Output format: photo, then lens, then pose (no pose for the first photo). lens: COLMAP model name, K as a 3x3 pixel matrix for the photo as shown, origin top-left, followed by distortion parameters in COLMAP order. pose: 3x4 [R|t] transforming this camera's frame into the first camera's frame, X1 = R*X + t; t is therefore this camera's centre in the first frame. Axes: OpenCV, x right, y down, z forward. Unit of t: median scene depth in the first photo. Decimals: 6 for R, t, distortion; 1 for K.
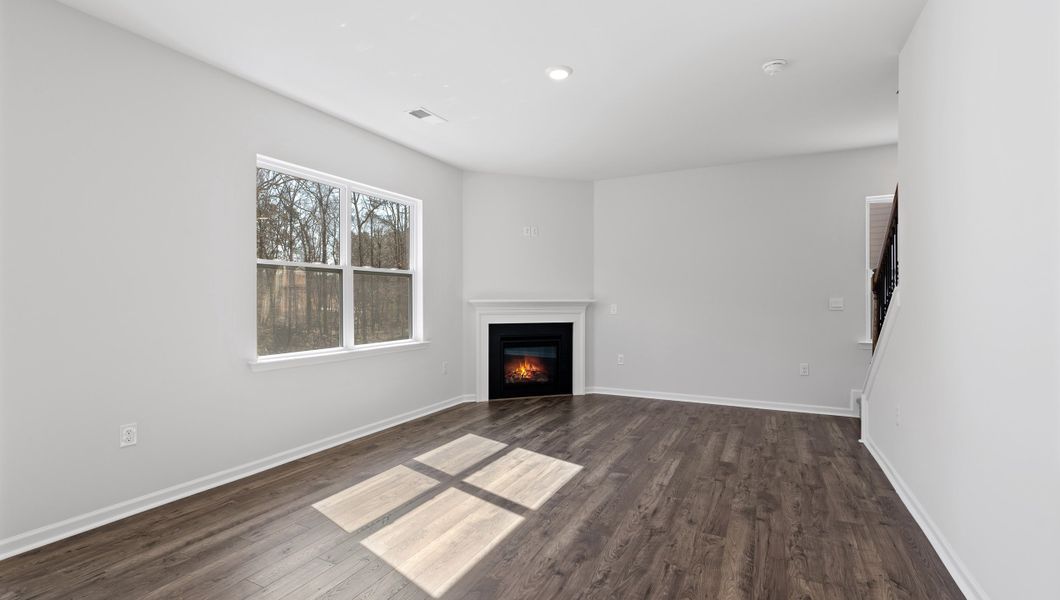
lens RADIAL K [[460.5, 0, 539.9], [0, 460.5, 303.1], [0, 0, 1]] dist [-0.004866, -0.000611]
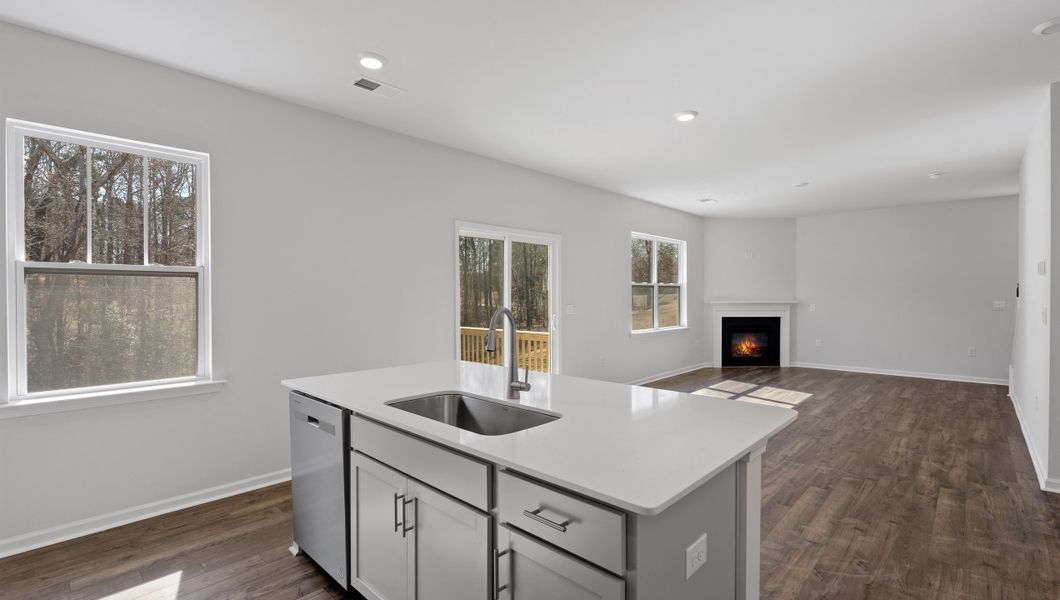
lens RADIAL K [[460.5, 0, 539.9], [0, 460.5, 303.1], [0, 0, 1]] dist [-0.004866, -0.000611]
pose [[0.957957, -0.000345, -0.286912, -0.251504], [0.002175, 0.999979, 0.006059, -0.012111], [0.286904, -0.006428, 0.957938, -0.637784]]
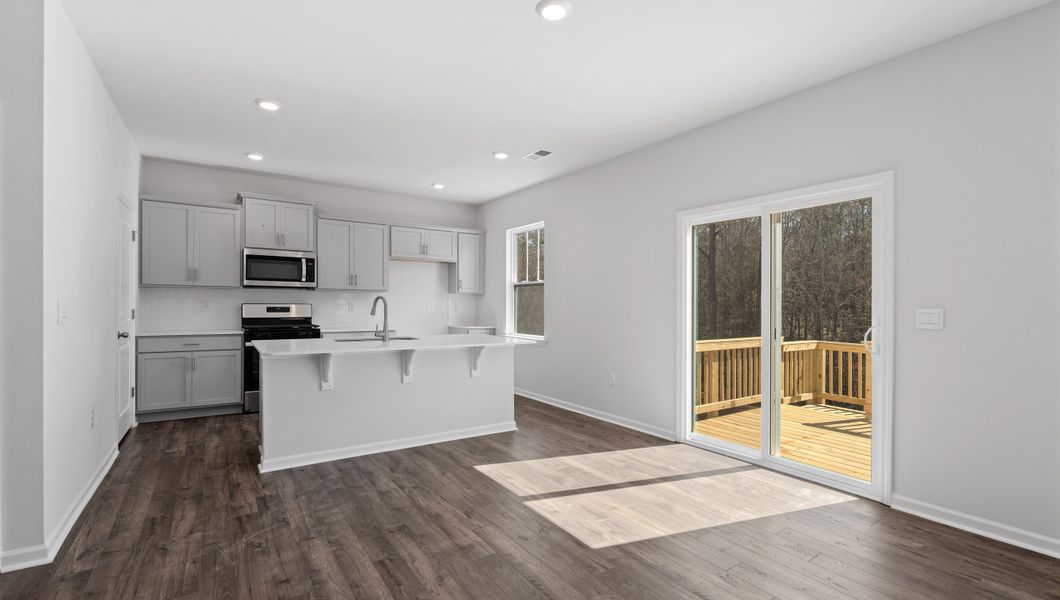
lens RADIAL K [[460.5, 0, 539.9], [0, 460.5, 303.1], [0, 0, 1]] dist [-0.004866, -0.000611]
pose [[-0.468223, -0.003241, -0.883605, 0.134446], [-0.014369, 0.999889, 0.003947, -0.003844], [0.883494, 0.014545, -0.468217, 0.206693]]
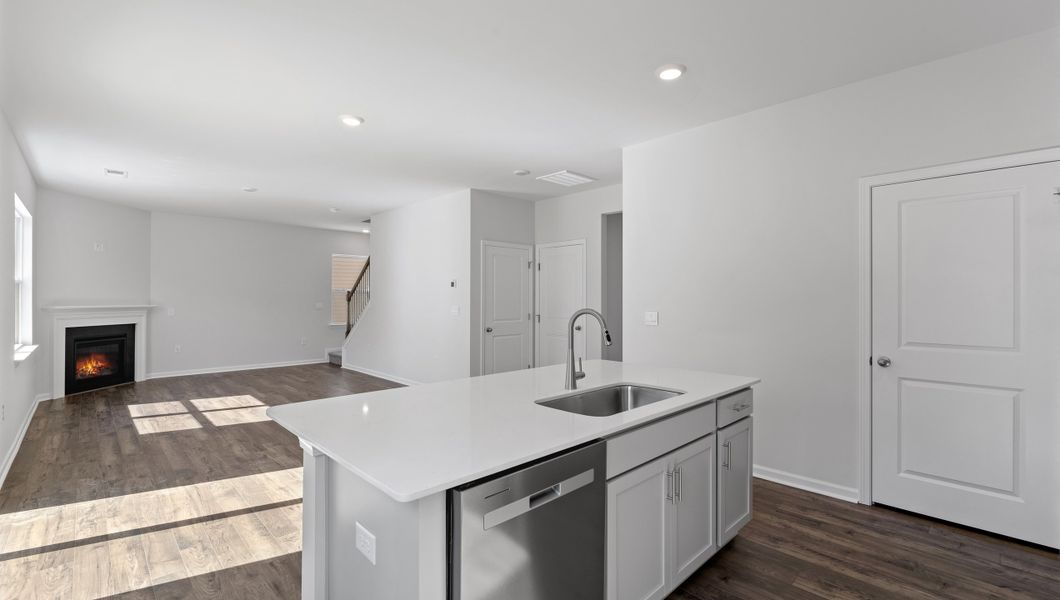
lens RADIAL K [[460.5, 0, 518.8], [0, 460.5, 298.8], [0, 0, 1]] dist [-0.021486, -0.000238]
pose [[0.352014, 0.003135, 0.935990, -0.744699], [0.004475, 0.999977, -0.005033, -0.014023], [-0.935984, 0.005960, 0.351992, -0.414194]]
